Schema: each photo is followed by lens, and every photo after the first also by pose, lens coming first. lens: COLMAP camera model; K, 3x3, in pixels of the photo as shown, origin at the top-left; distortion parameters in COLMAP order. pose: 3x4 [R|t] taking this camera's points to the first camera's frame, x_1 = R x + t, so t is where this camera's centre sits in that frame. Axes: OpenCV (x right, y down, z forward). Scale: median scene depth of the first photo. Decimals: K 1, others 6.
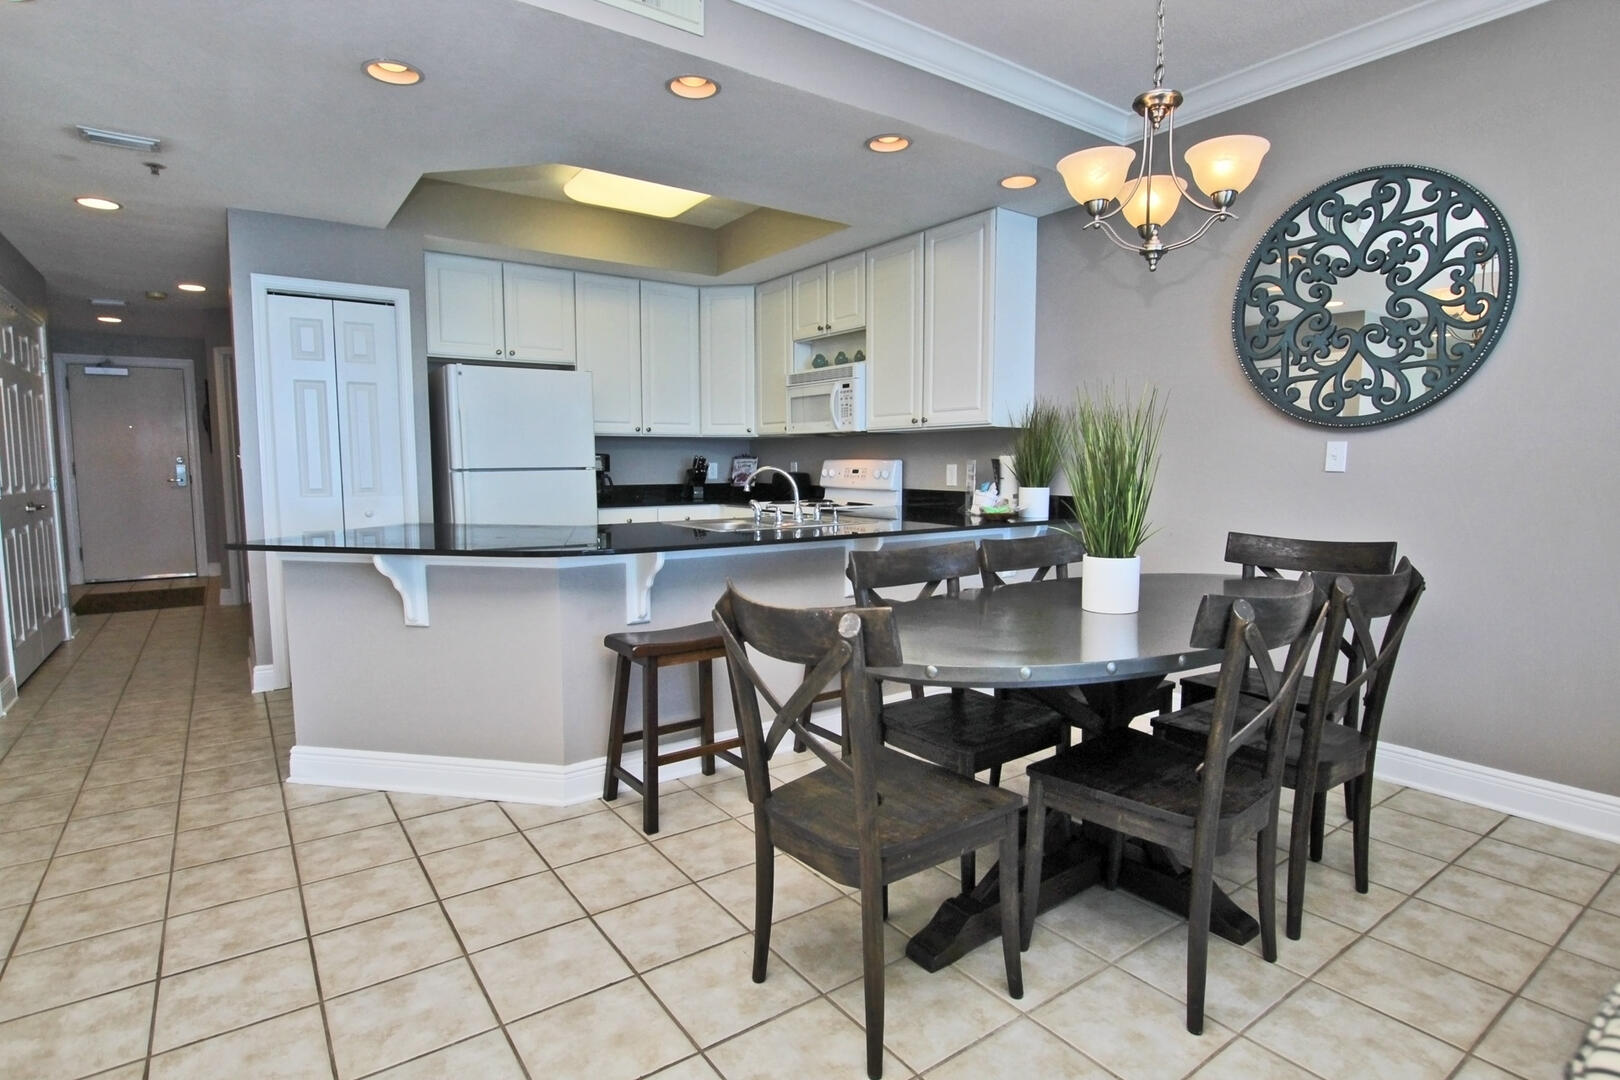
lens RADIAL K [[825.8, 0, 807.8], [0, 825.8, 544.6], [0, 0, 1]] dist [-0.024087, 0.001749]
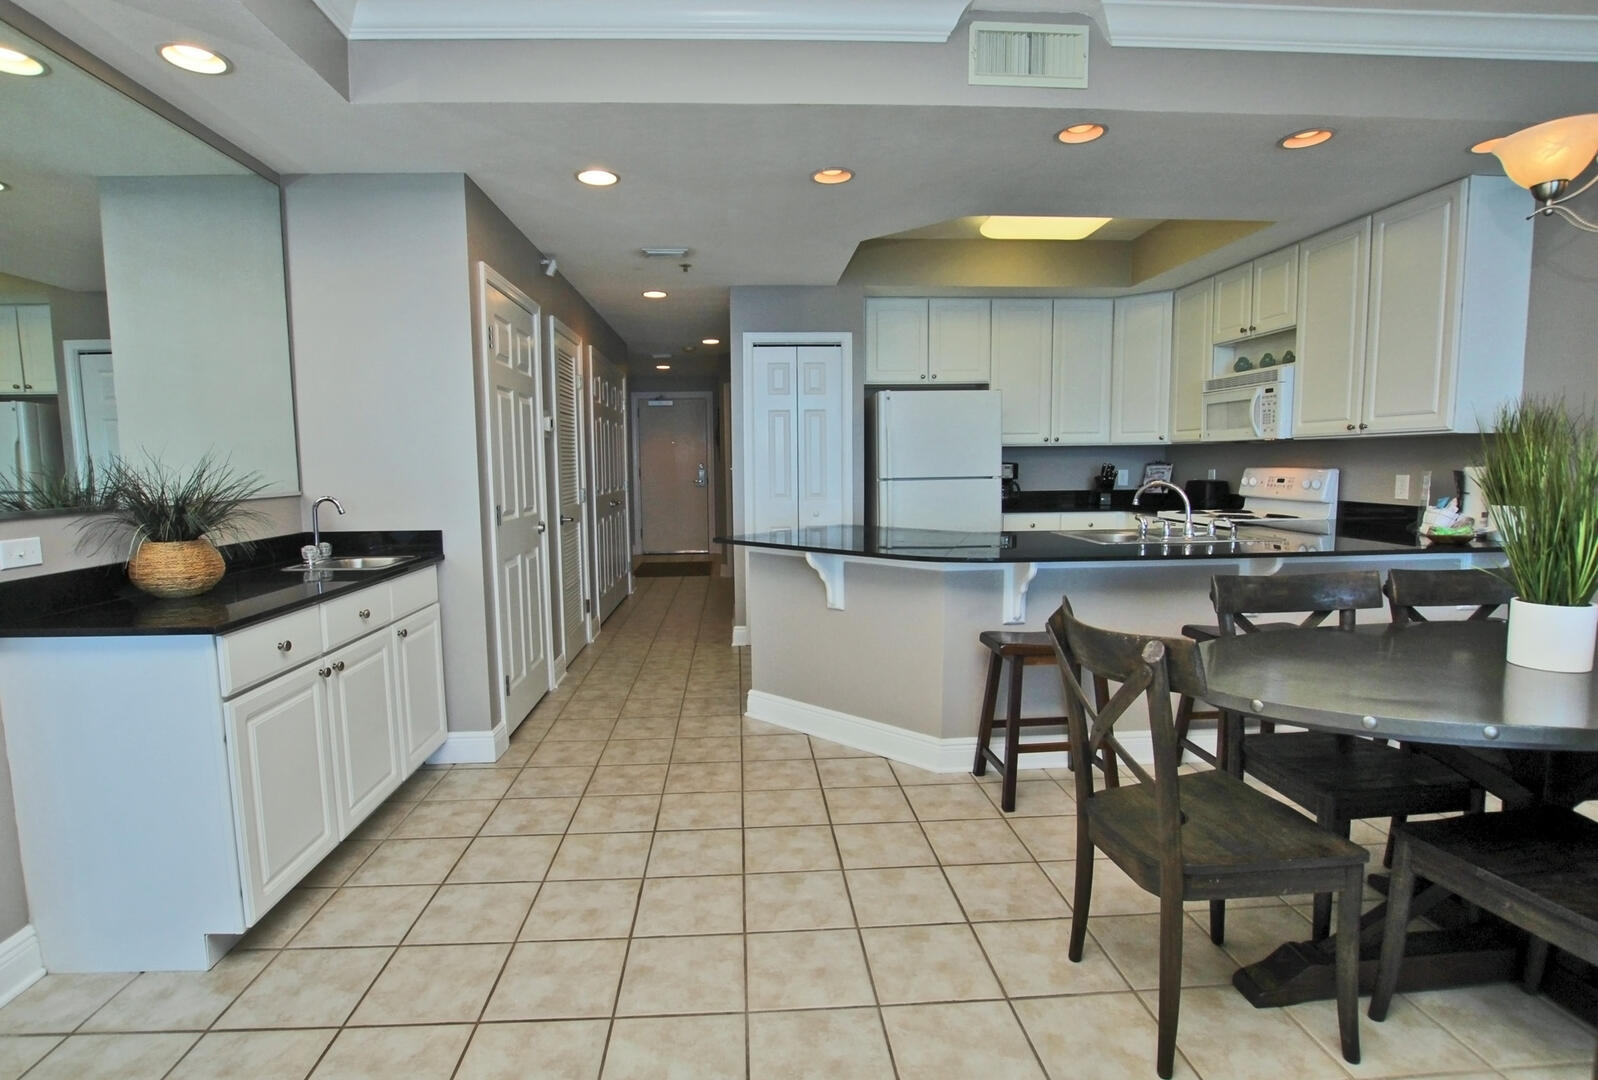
lens RADIAL K [[779.1, 0, 781.6], [0, 779.1, 542.8], [0, 0, 1]] dist [-0.022821, 0.001082]
pose [[0.846427, 0.045845, -0.530528, 0.071489], [-0.042034, 0.998931, 0.019258, -0.018539], [0.530843, 0.006000, 0.847449, -0.051881]]
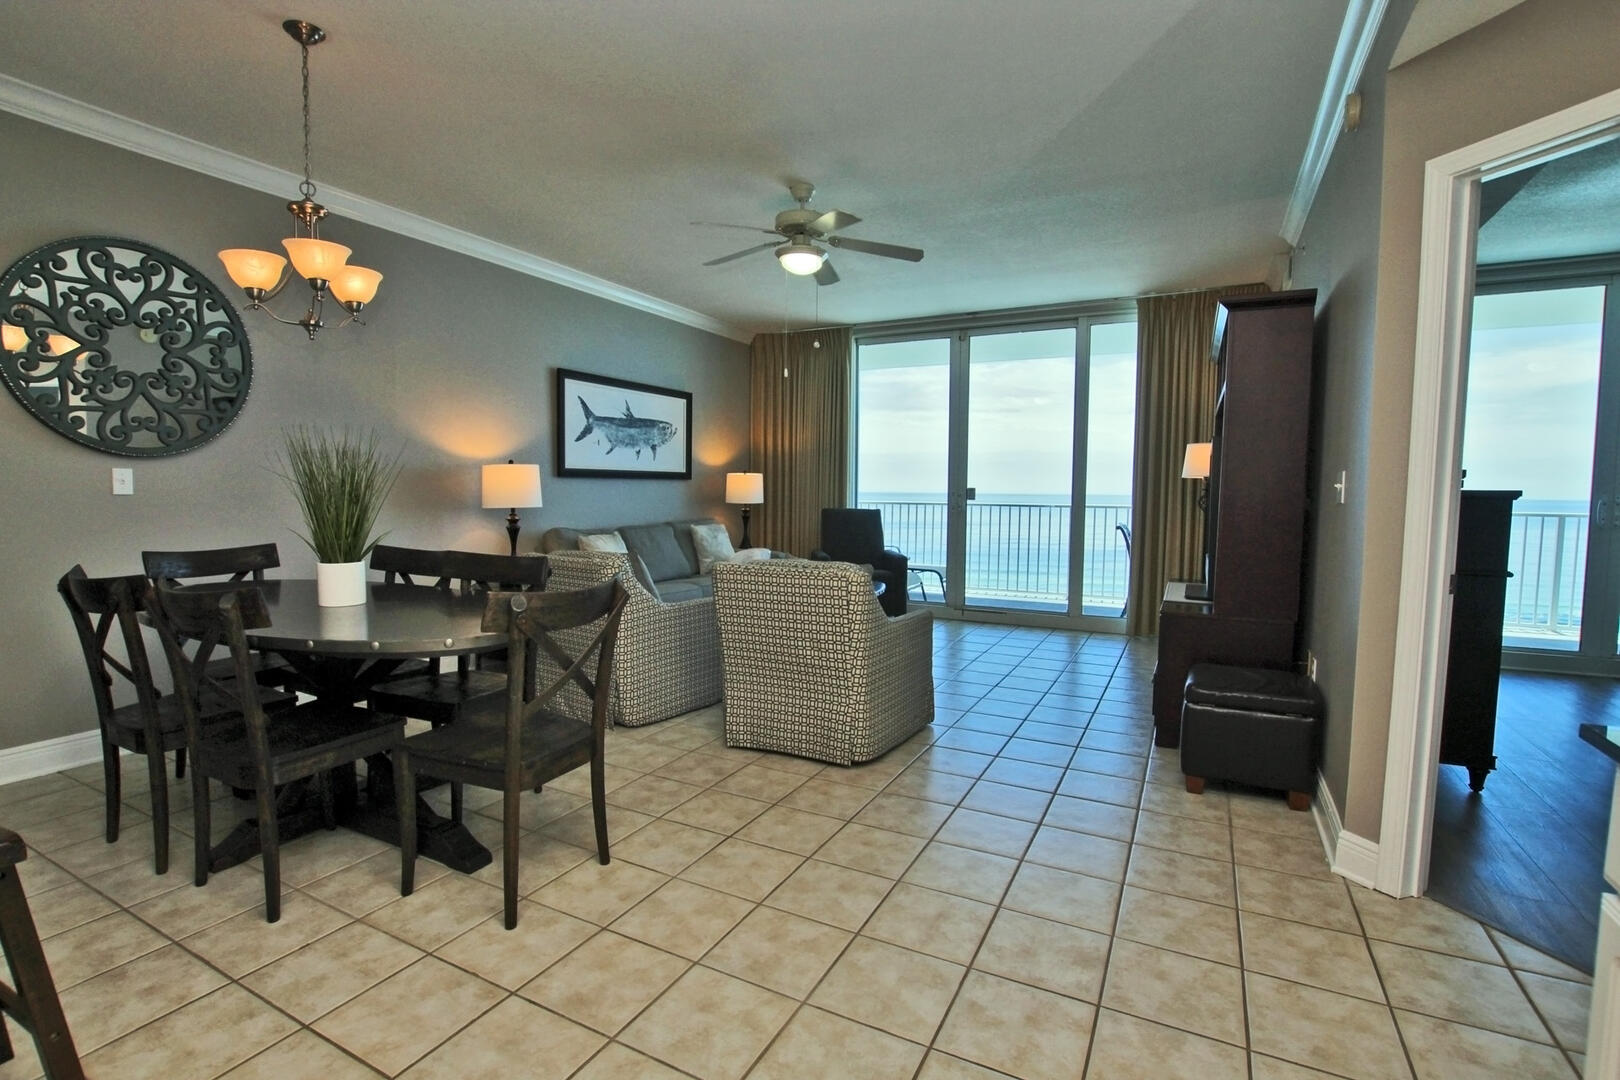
lens RADIAL K [[743.7, 0, 807.7], [0, 743.7, 545.5], [0, 0, 1]] dist [-0.023436, 0.000309]
pose [[-0.449373, -0.068324, 0.890728, -0.624321], [0.081277, 0.989809, 0.116928, -0.054579], [-0.889639, 0.124940, -0.439240, 0.548569]]
